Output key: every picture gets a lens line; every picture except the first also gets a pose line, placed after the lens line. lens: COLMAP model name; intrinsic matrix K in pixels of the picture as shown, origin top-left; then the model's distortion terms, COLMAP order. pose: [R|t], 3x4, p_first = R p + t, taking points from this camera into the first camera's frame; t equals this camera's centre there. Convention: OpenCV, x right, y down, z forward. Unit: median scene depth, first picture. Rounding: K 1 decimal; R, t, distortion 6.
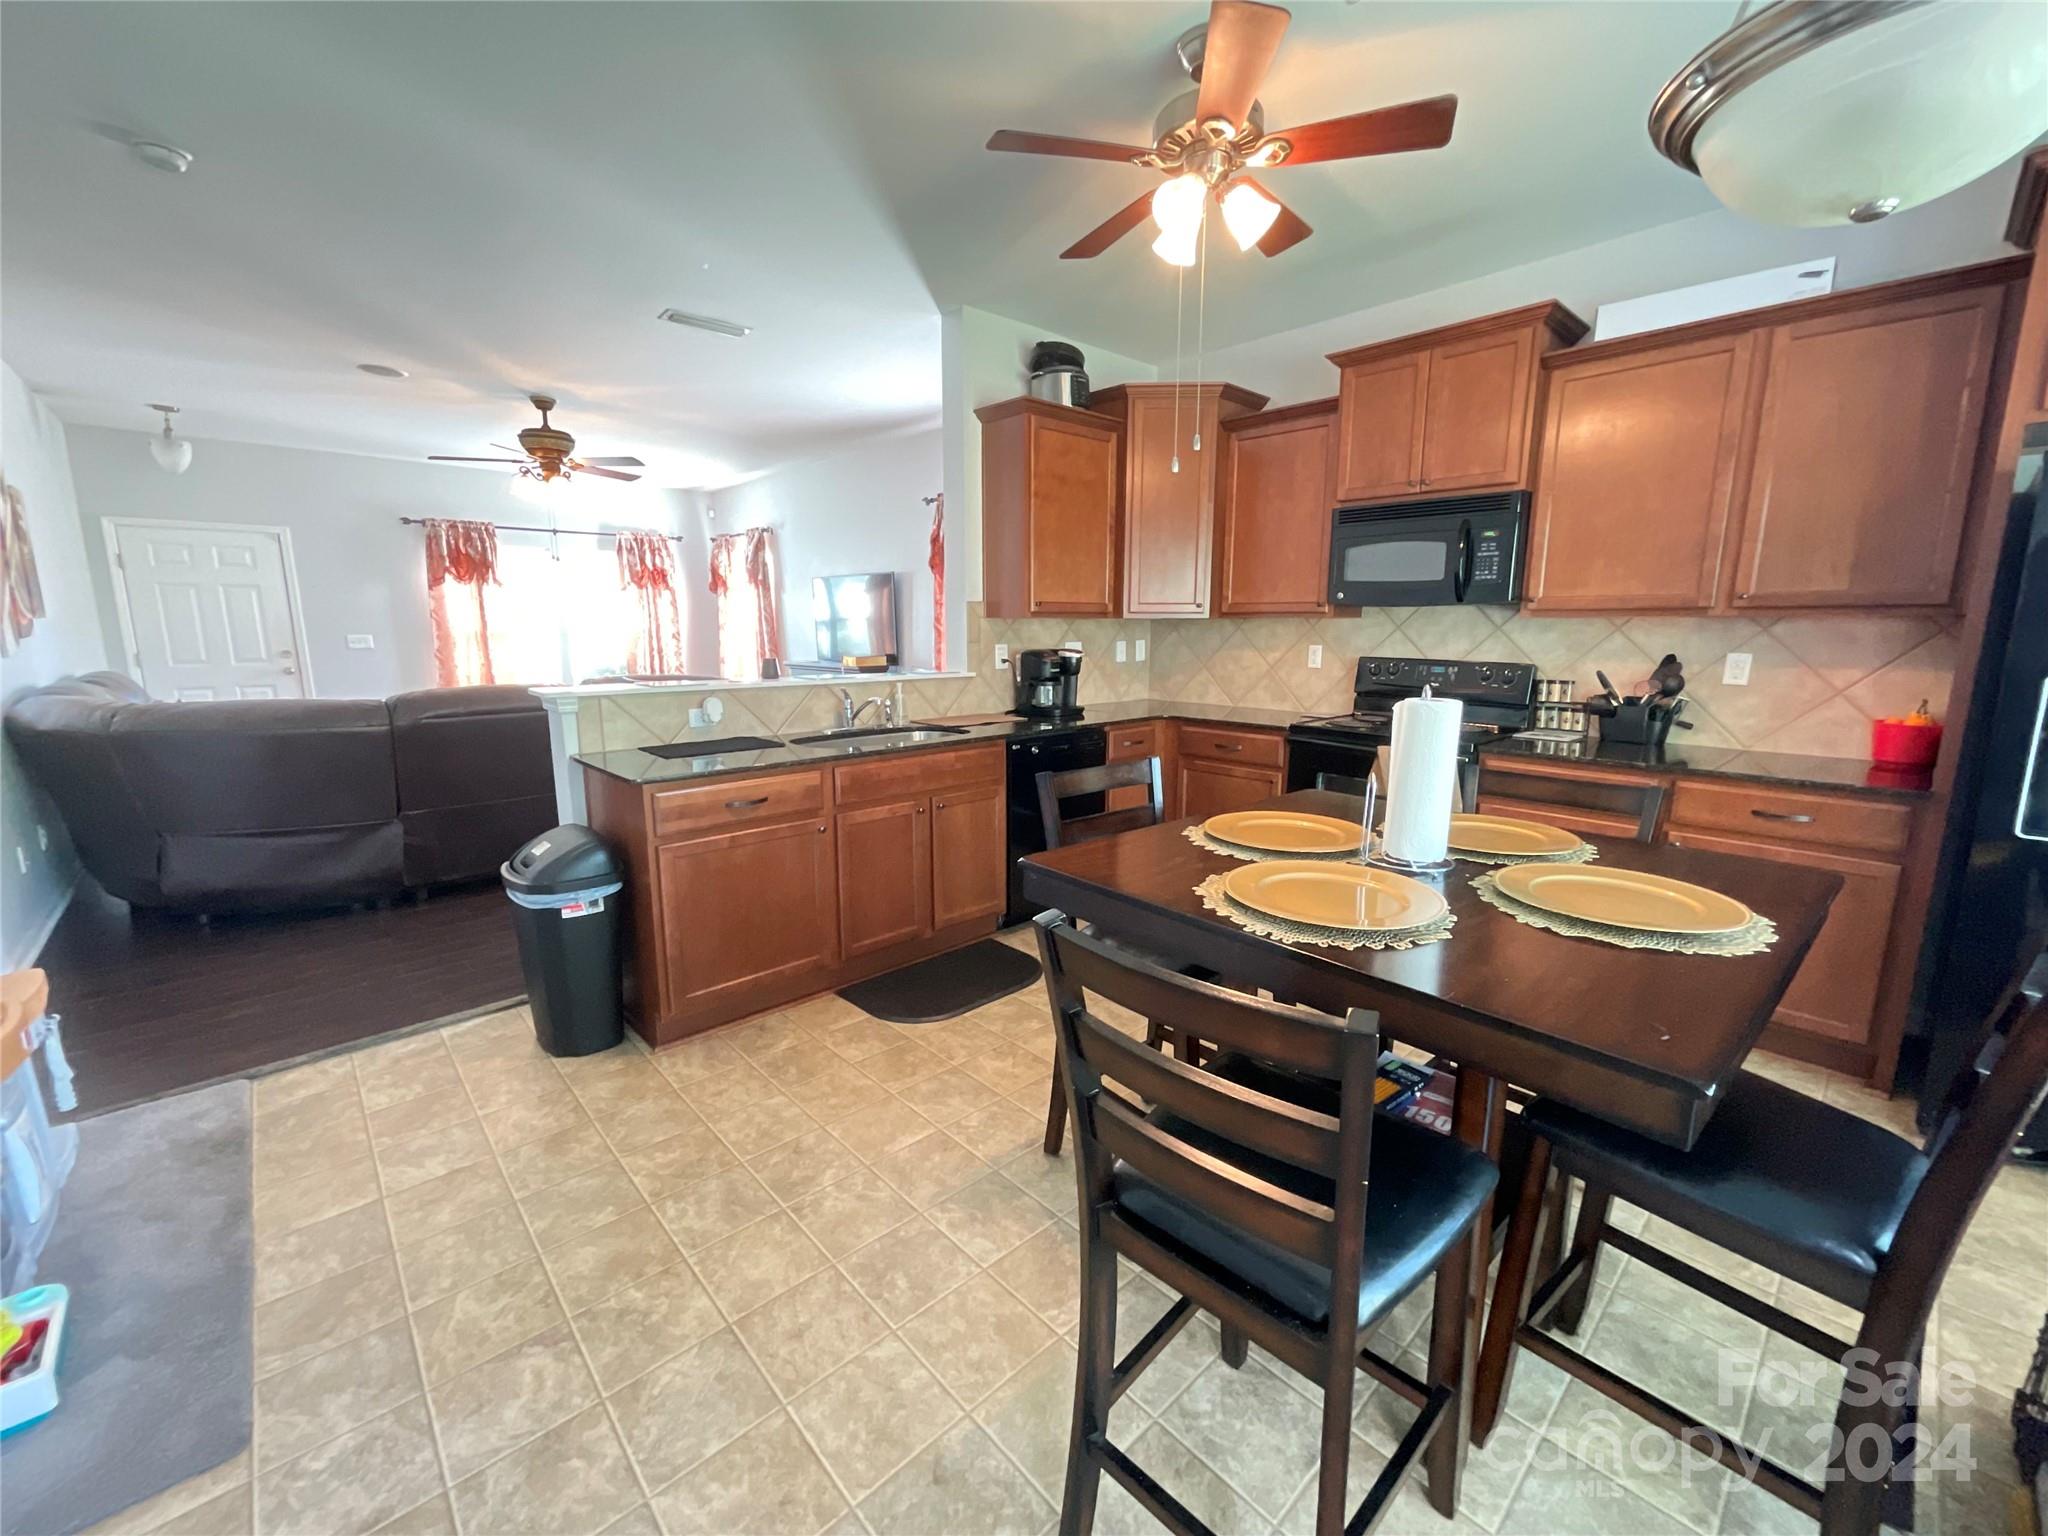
lens RADIAL K [[827.4, 0, 1016.0], [0, 827.4, 766.3], [0, 0, 1]] dist [0.009548, -0.000185]
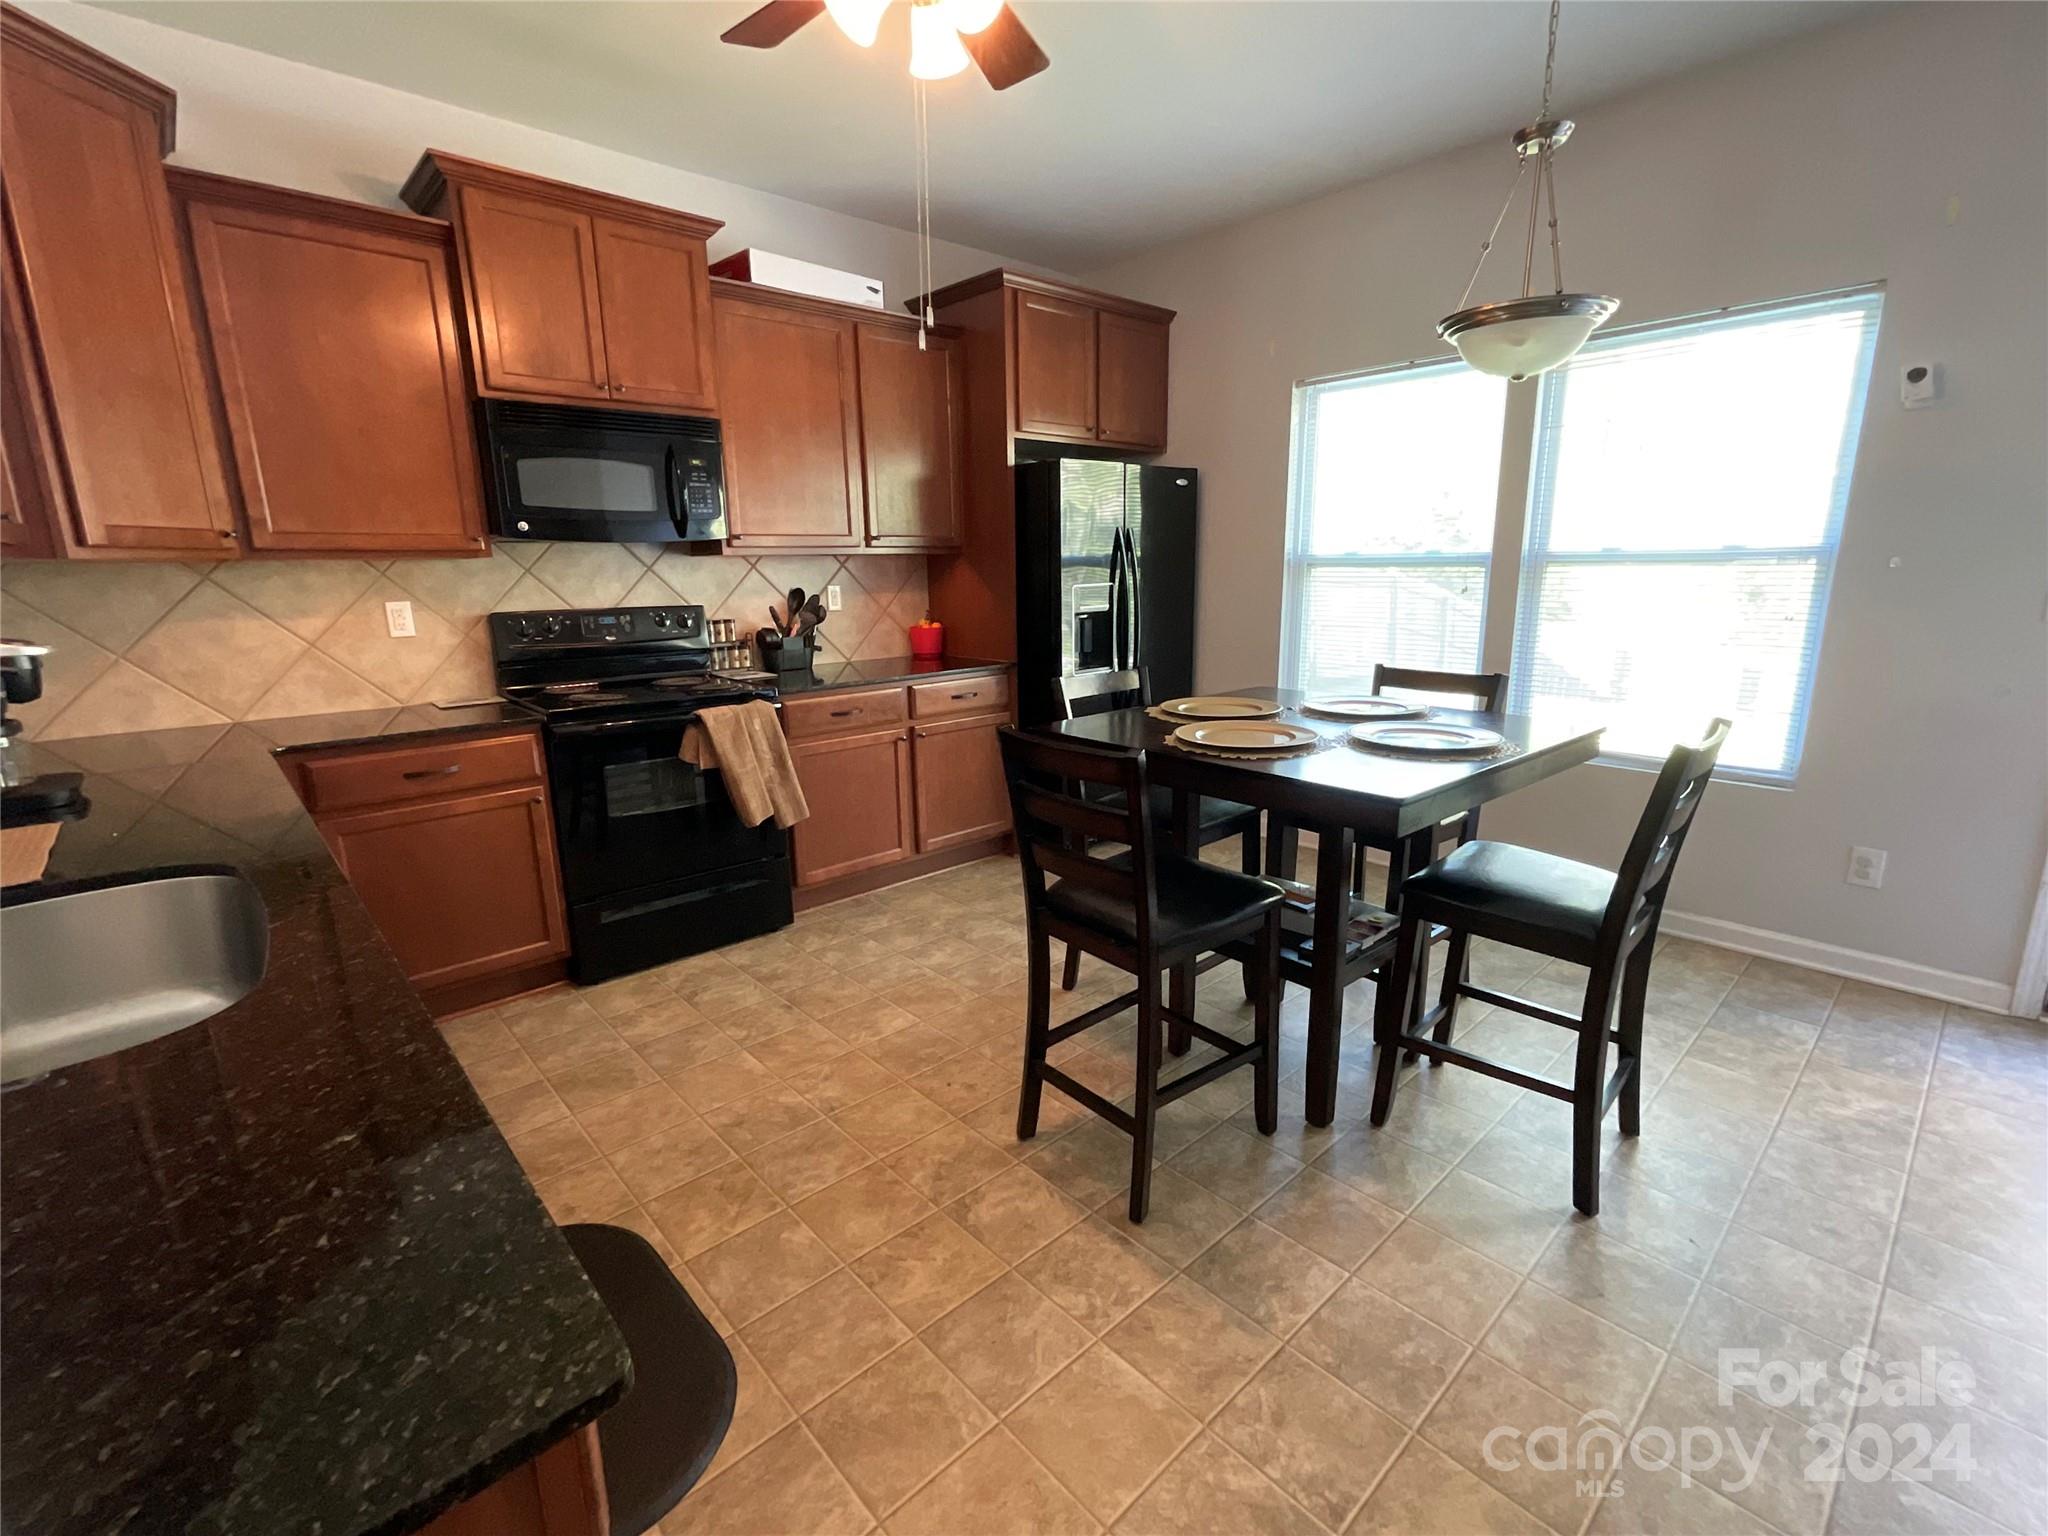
lens RADIAL K [[923.5, 0, 1024.5], [0, 923.5, 769.8], [0, 0, 1]] dist [0.002976, 0.000590]
pose [[-0.002368, -0.222745, 0.974874, -0.538670], [0.189680, 0.957079, 0.219140, -0.121947], [-0.981843, 0.185433, 0.039984, 0.731167]]
